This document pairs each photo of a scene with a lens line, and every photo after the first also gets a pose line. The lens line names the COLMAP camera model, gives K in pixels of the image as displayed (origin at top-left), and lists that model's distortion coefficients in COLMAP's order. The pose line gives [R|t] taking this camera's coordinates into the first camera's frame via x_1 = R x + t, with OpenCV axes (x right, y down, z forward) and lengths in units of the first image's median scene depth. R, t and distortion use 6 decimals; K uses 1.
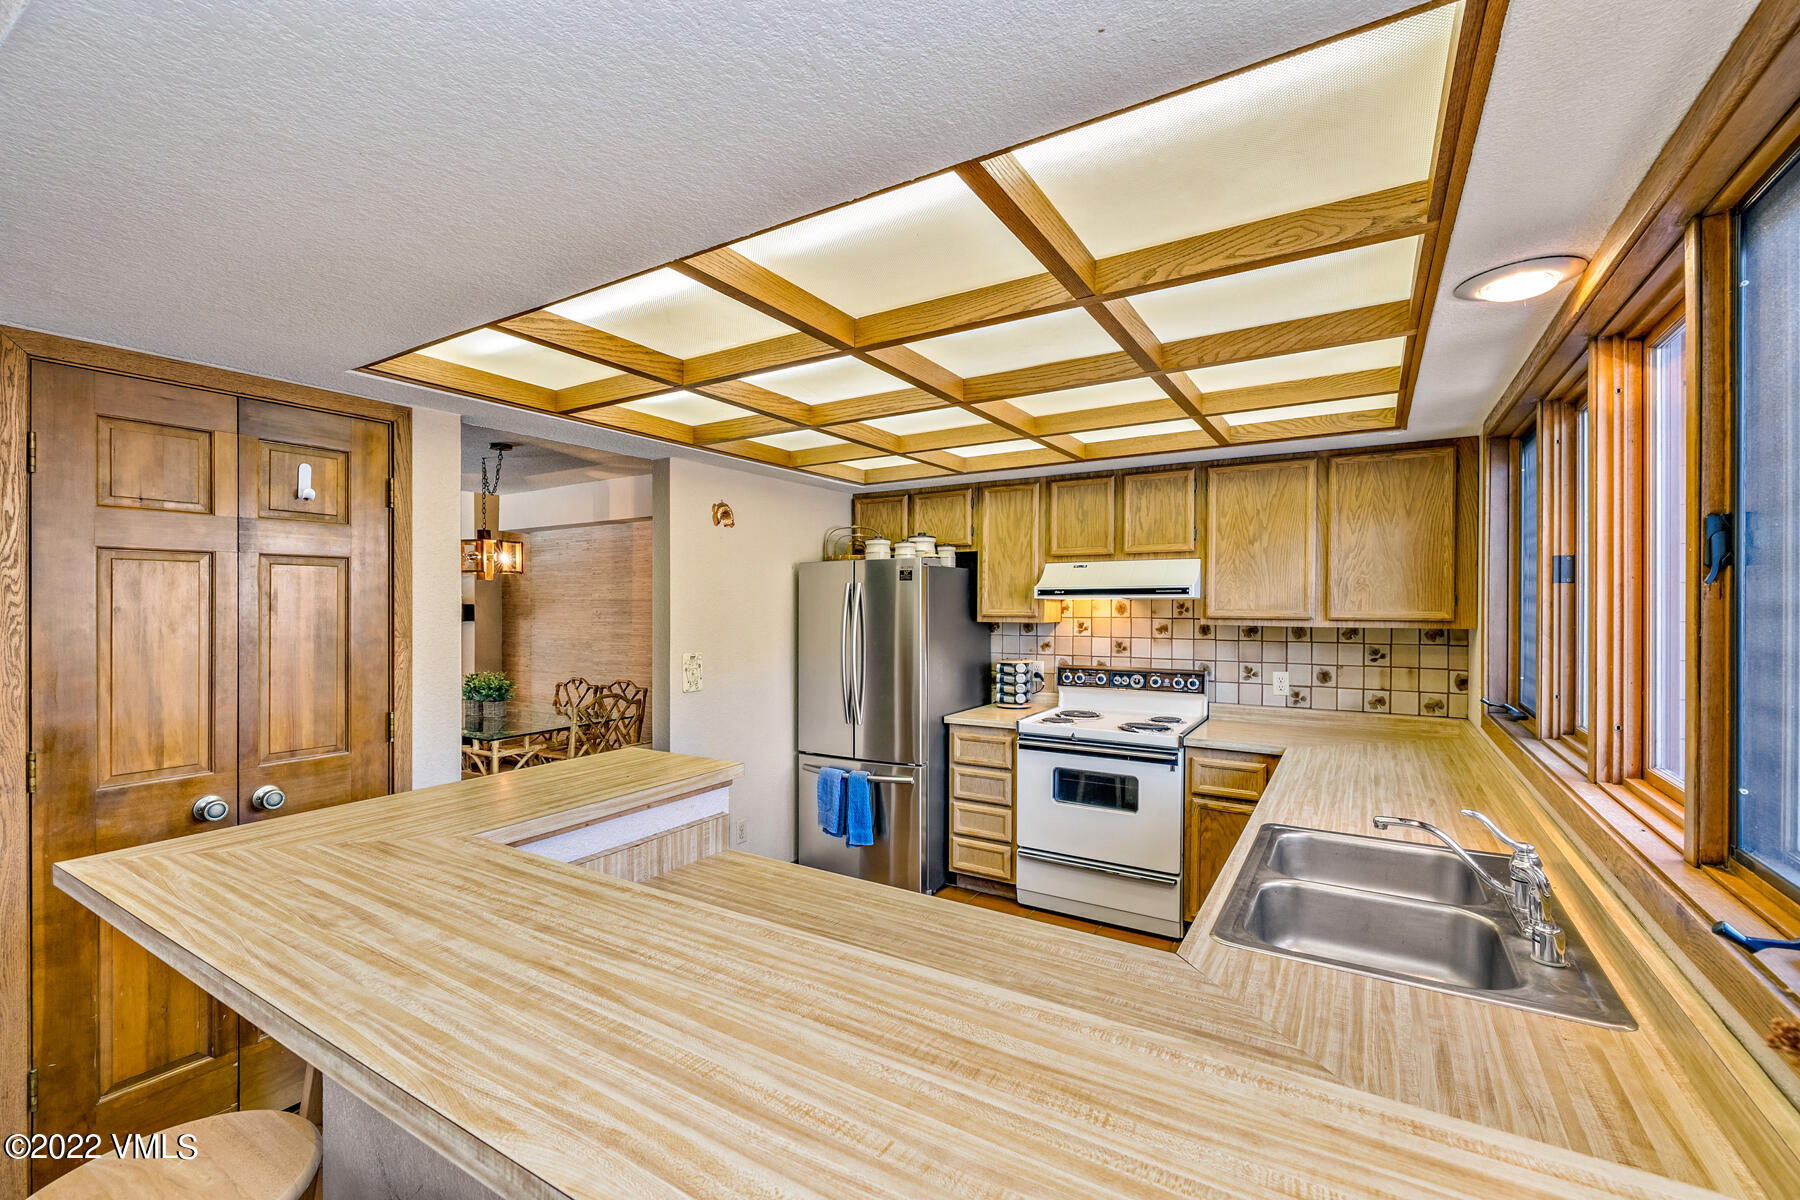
lens RADIAL K [[748.4, 0, 930.9], [0, 748.4, 603.2], [0, 0, 1]] dist [0.000779, -0.000002]
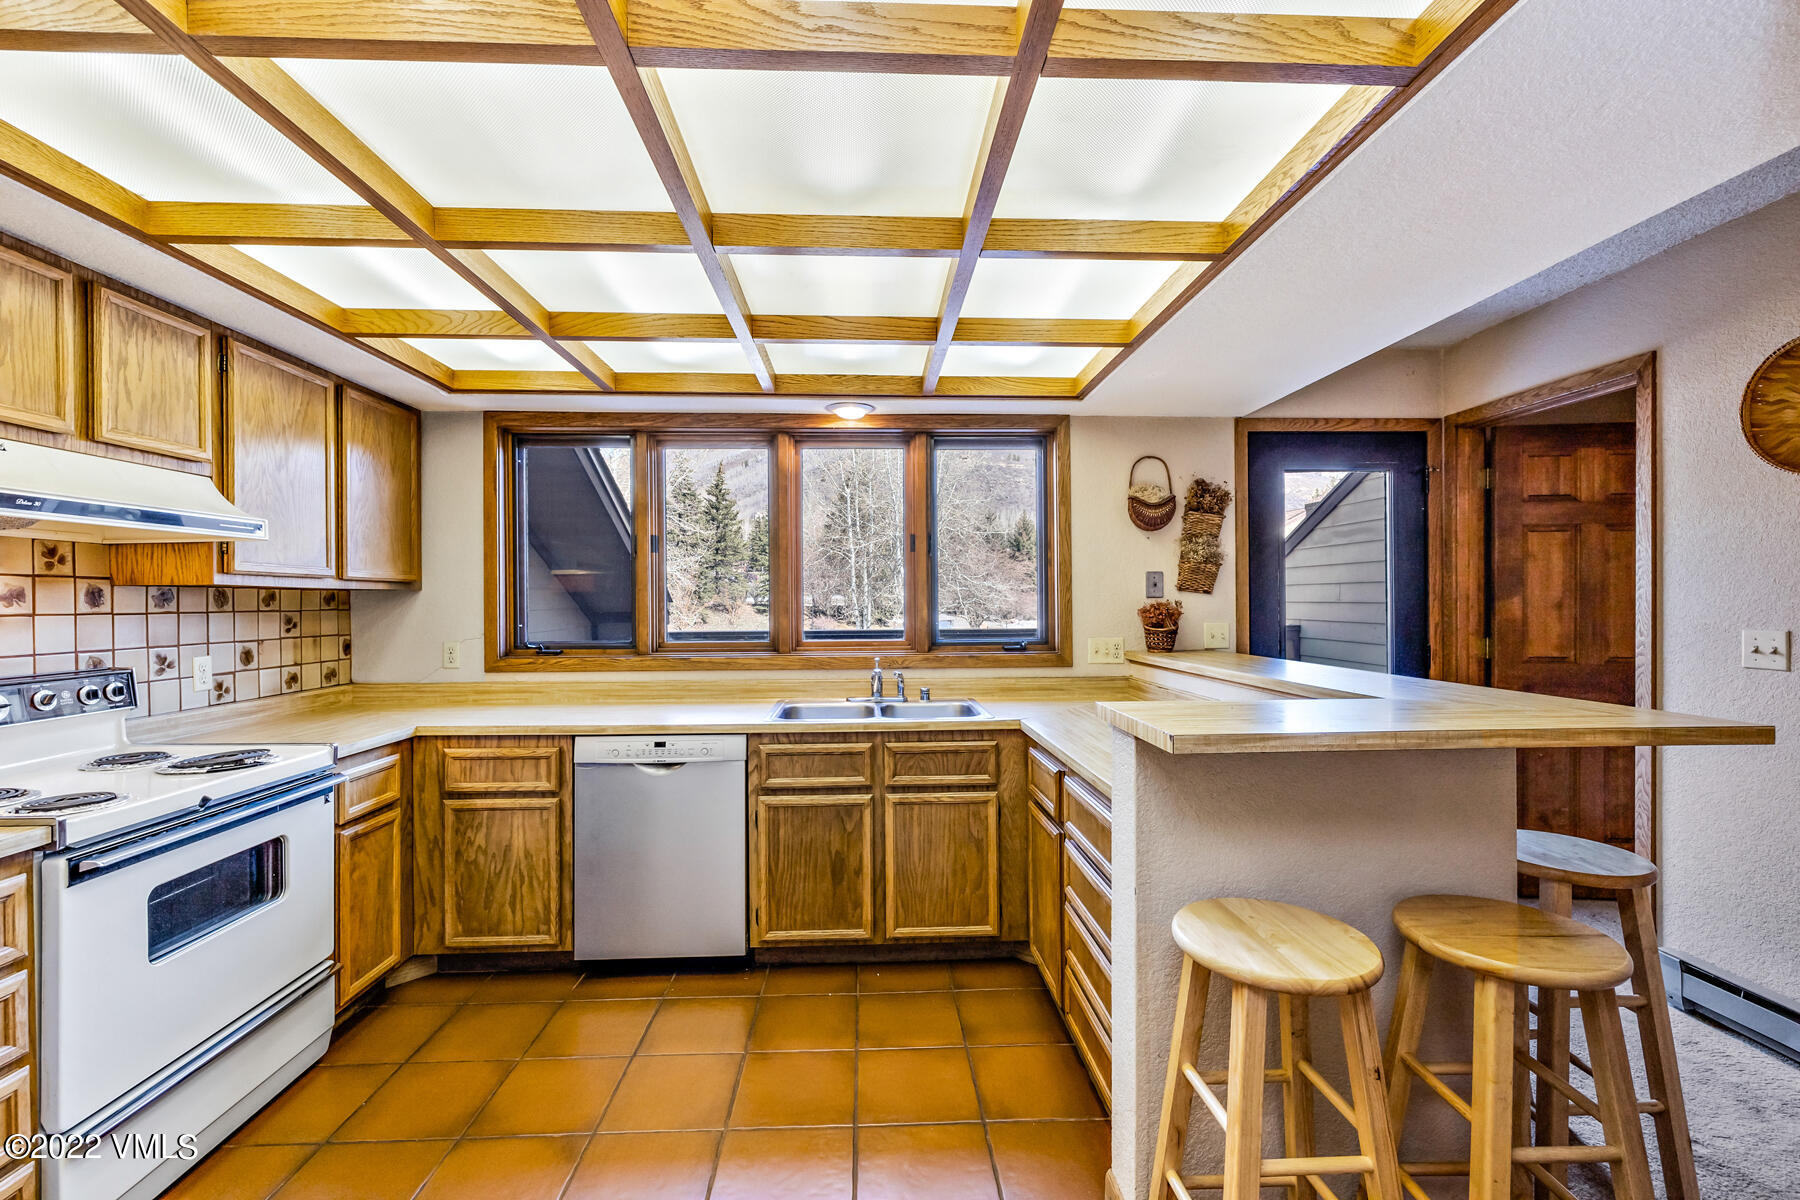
lens RADIAL K [[748.4, 0, 880.3], [0, 748.4, 598.8], [0, 0, 1]] dist [0.000779, -0.000002]
pose [[-0.512522, 0.002441, 0.858670, -0.442306], [0.005297, 0.999986, 0.000319, 0.042076], [-0.858657, 0.004712, -0.512528, 0.822379]]
